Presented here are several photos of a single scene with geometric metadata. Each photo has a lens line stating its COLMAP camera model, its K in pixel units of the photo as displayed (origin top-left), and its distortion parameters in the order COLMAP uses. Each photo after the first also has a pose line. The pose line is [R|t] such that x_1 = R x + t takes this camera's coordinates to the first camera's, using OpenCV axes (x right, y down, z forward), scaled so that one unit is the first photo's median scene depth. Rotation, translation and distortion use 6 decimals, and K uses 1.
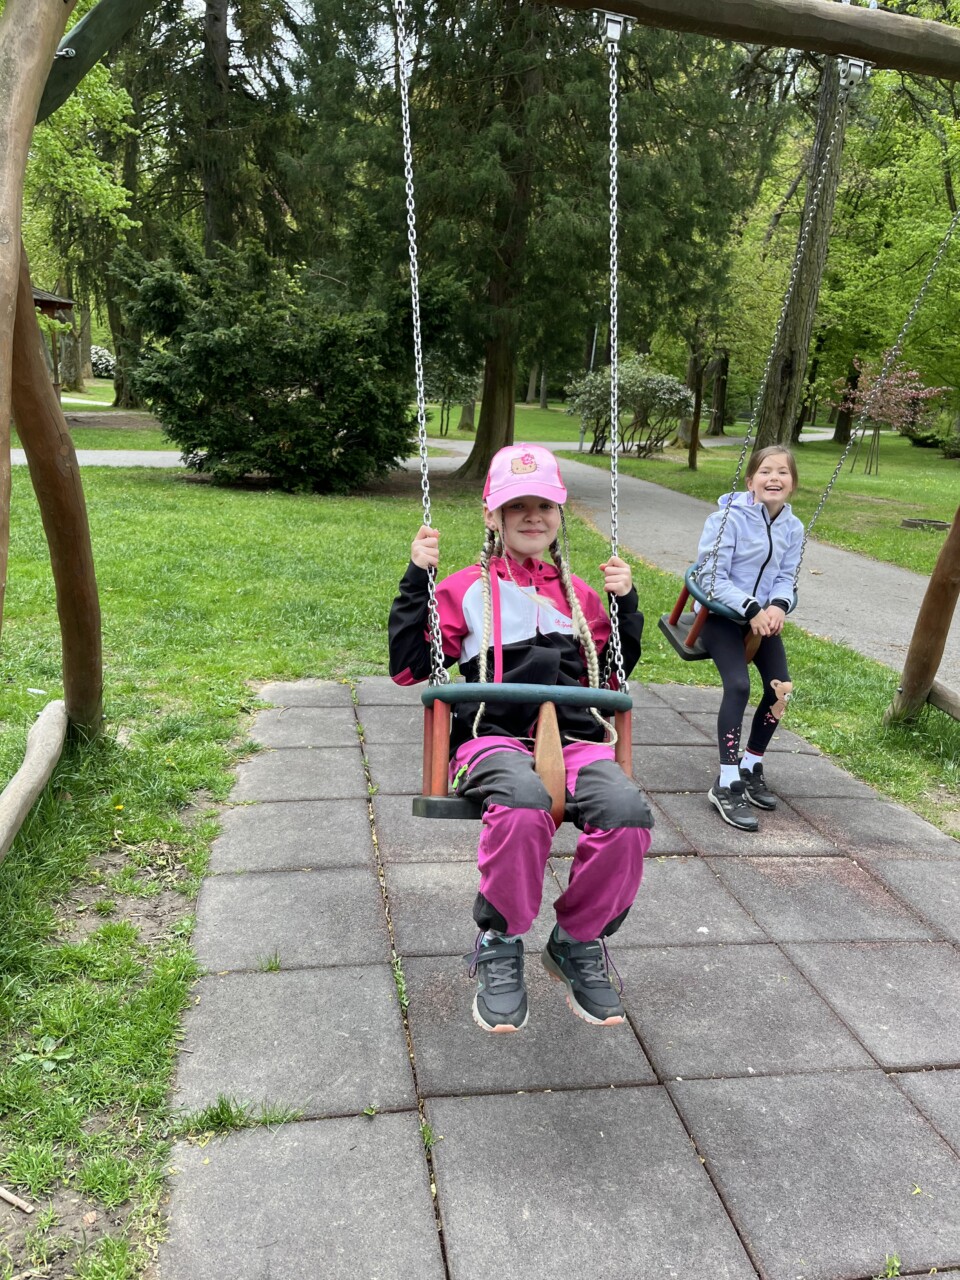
lens RADIAL K [[910.1, 0, 480.0], [0, 910.1, 640.0], [0, 0, 1]] dist [0.069144, -0.089053]
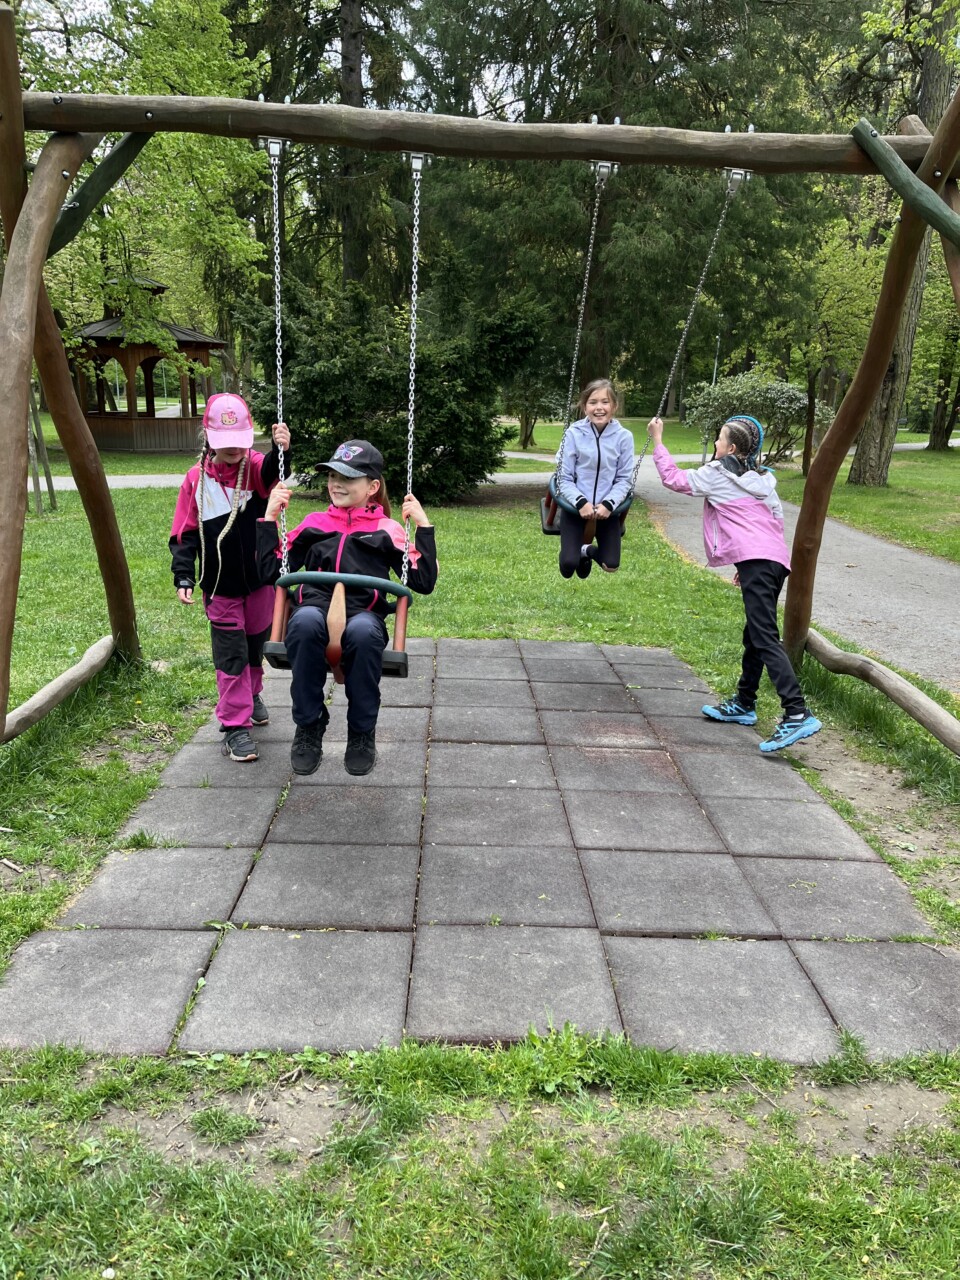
lens RADIAL K [[910.1, 0, 480.0], [0, 910.1, 640.0], [0, 0, 1]] dist [0.069144, -0.089053]
pose [[0.988234, 0.001200, -0.152946, 0.079564], [-0.004217, 0.999803, -0.019404, 0.024671], [0.152893, 0.019821, 0.988044, -0.076696]]
